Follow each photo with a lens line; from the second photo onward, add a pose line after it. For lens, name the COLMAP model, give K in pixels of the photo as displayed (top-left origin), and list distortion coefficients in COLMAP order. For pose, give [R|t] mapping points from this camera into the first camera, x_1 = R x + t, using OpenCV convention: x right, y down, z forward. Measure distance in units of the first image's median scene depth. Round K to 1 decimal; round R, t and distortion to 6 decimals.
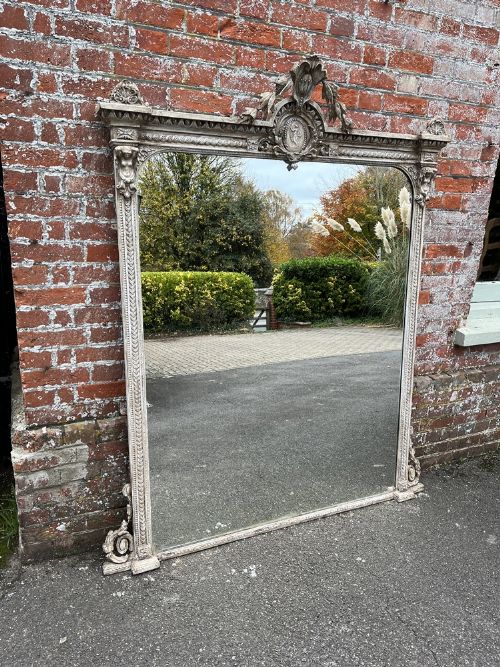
lens RADIAL K [[518.3, 0, 255.9], [0, 518.3, 332.1], [0, 0, 1]] dist [0.041241, -0.053226]
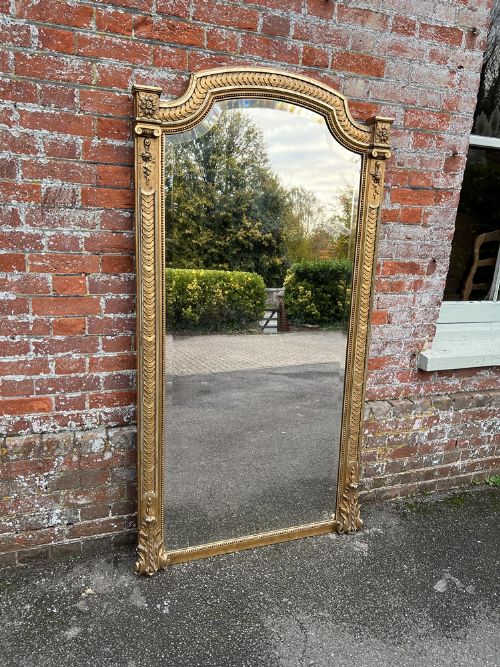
lens RADIAL K [[518.2, 0, 249.9], [0, 518.2, 336.0], [0, 0, 1]] dist [0.042822, -0.055555]
pose [[0.997348, 0.029927, -0.066348, 0.194231], [-0.030846, 0.999441, -0.012870, -0.017714], [0.065926, 0.014882, 0.997714, 0.075148]]
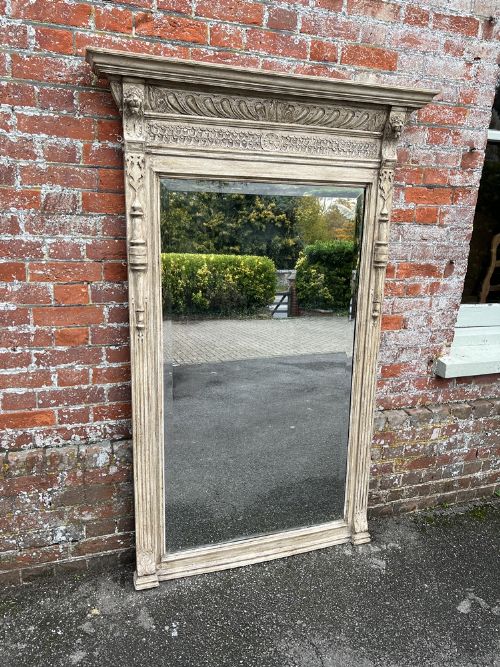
lens RADIAL K [[517.4, 0, 242.0], [0, 517.4, 335.7], [0, 0, 1]] dist [0.043018, -0.056695]
pose [[0.994929, 0.017592, -0.099032, 0.191231], [-0.019574, 0.999627, -0.019070, -0.027511], [0.098660, 0.020911, 0.994901, 0.119138]]
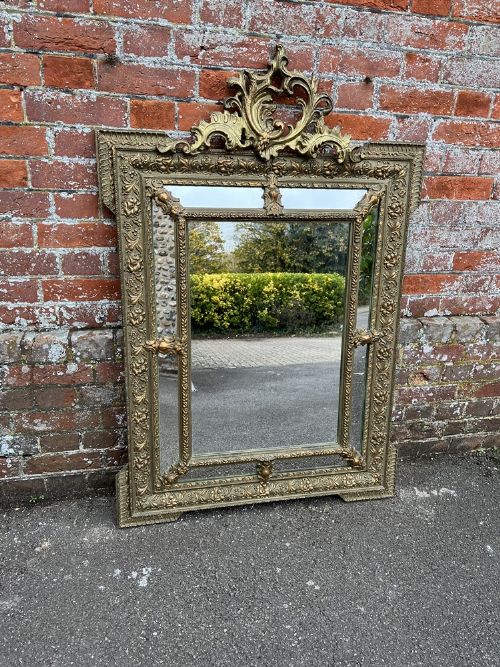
lens RADIAL K [[519.5, 0, 243.4], [0, 519.5, 335.8], [0, 0, 1]] dist [0.038462, -0.052832]
pose [[0.979333, 0.084201, -0.183893, 0.221988], [-0.062048, 0.990456, 0.123070, 0.060820], [0.192500, -0.109116, 0.975211, 0.410060]]
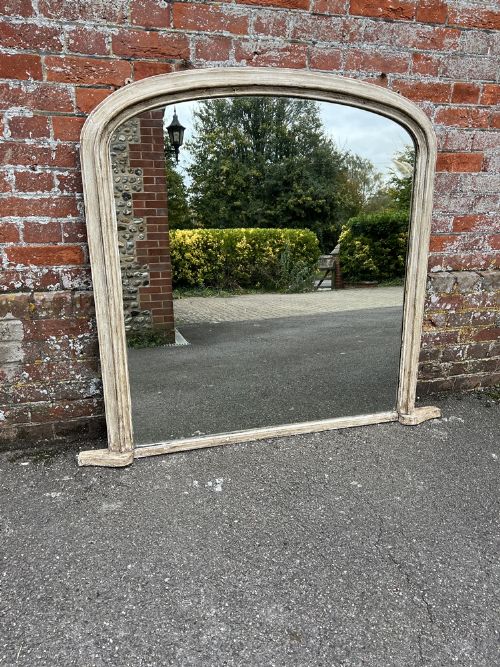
lens RADIAL K [[521.3, 0, 244.5], [0, 521.3, 331.8], [0, 0, 1]] dist [0.034871, -0.042545]
pose [[0.987757, 0.042720, -0.150035, 0.150847], [-0.026327, 0.993628, 0.109592, 0.130414], [0.153761, -0.104301, 0.982588, 0.226883]]
